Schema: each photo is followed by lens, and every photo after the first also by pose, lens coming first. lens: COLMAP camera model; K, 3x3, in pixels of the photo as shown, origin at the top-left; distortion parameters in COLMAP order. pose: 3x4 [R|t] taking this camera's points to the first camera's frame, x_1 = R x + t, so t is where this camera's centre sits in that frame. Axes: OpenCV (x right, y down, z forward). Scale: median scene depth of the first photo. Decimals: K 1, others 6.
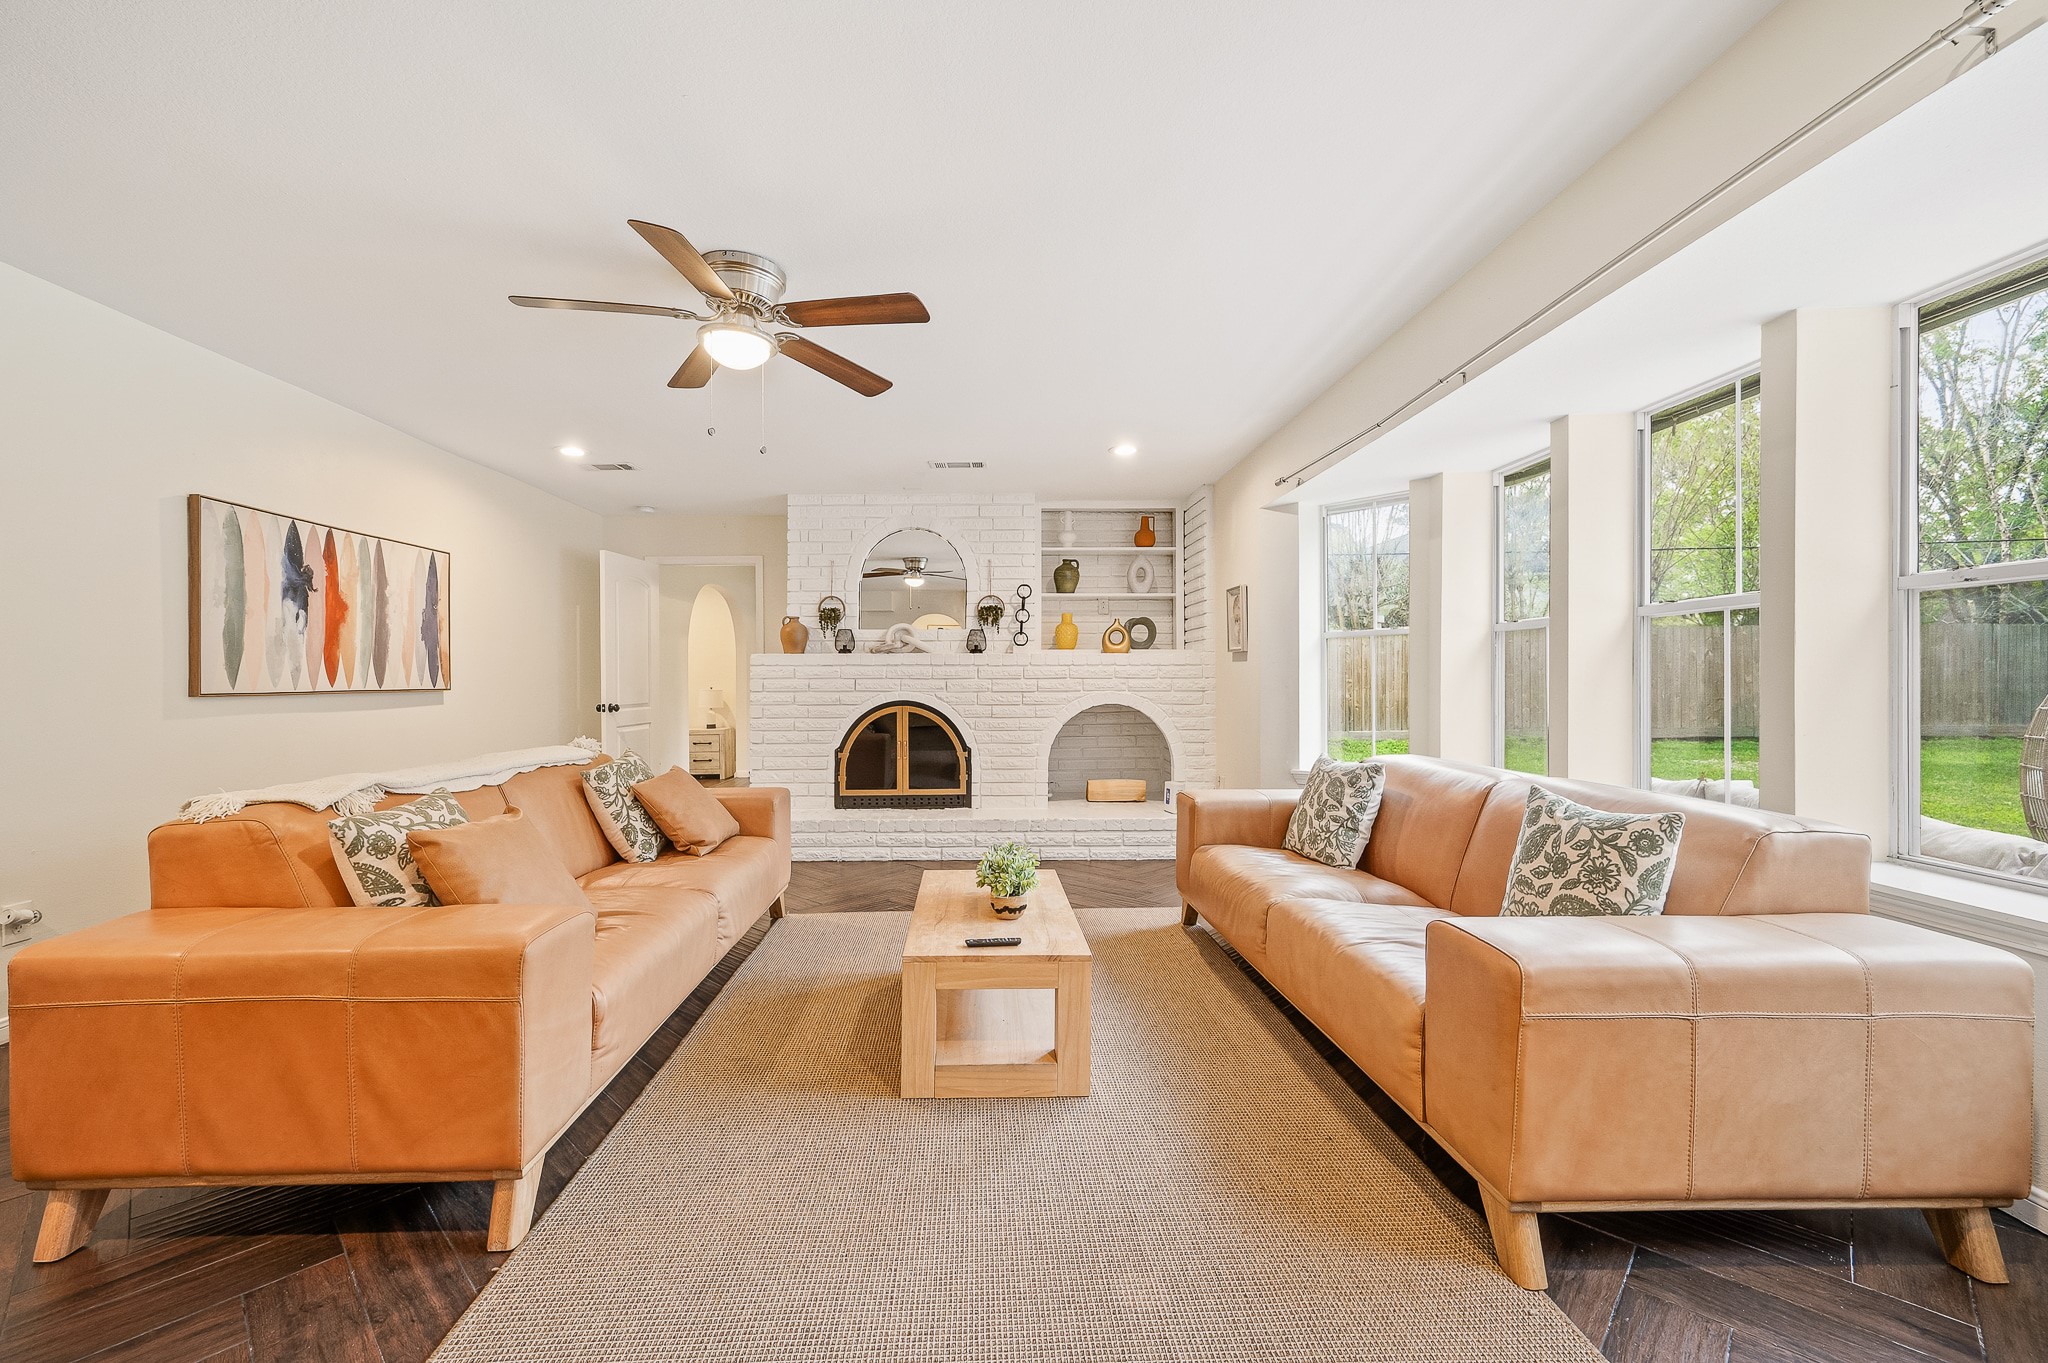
lens RADIAL K [[833.6, 0, 1024.0], [0, 833.6, 681.5], [0, 0, 1]] dist [0.000968, -0.000100]
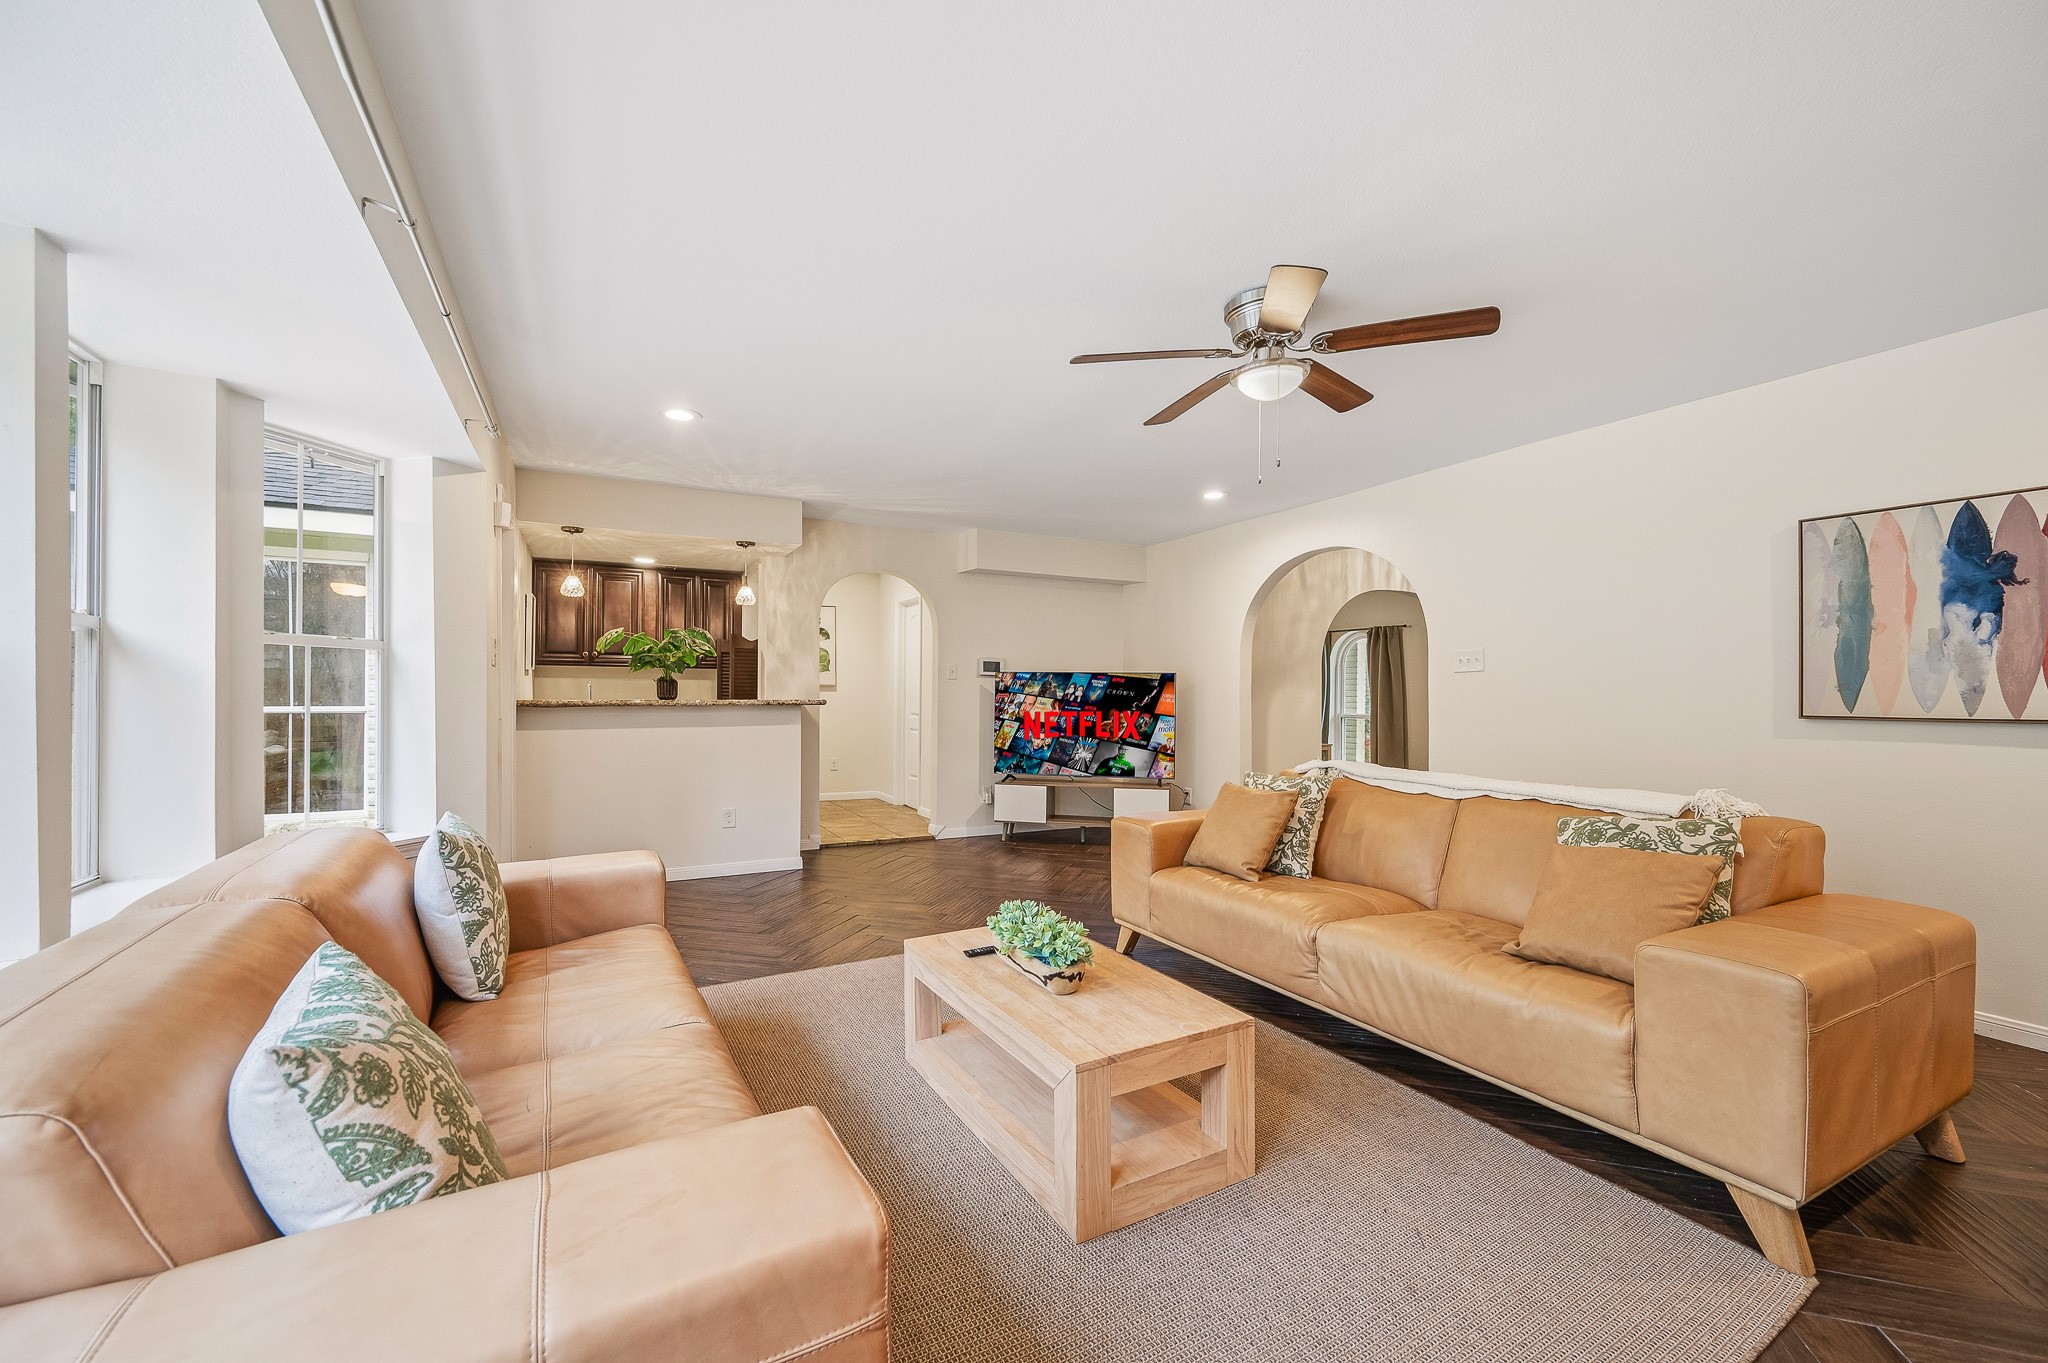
lens RADIAL K [[833.6, 0, 1024.0], [0, 833.6, 681.5], [0, 0, 1]] dist [0.000968, -0.000100]
pose [[-0.893995, -0.005569, -0.448042, 0.283585], [-0.002014, 0.999963, -0.008410, -0.014167], [0.448072, -0.006617, -0.893973, 1.314214]]
